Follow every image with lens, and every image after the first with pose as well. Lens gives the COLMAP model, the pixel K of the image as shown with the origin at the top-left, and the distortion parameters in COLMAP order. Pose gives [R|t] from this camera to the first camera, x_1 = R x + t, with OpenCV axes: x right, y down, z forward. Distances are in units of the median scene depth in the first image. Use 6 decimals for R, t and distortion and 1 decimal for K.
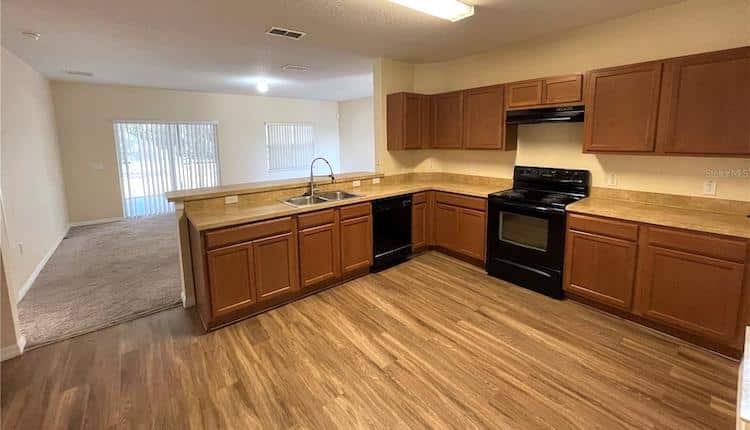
lens RADIAL K [[298.9, 0, 375.0], [0, 298.9, 215.0], [0, 0, 1]] dist [0.000090, 0.000052]
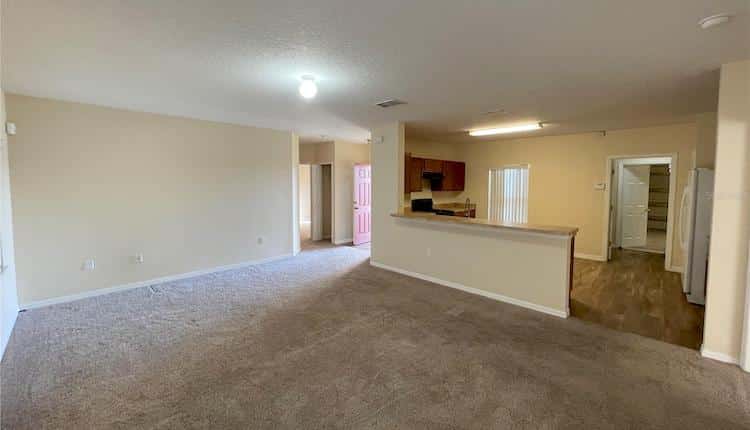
lens RADIAL K [[298.9, 0, 375.0], [0, 298.9, 215.0], [0, 0, 1]] dist [0.000090, 0.000052]
pose [[-0.107883, -0.090788, 0.990010, -1.682812], [0.246503, 0.962282, 0.115107, -0.420822], [-0.963119, 0.256458, -0.081434, 1.711171]]
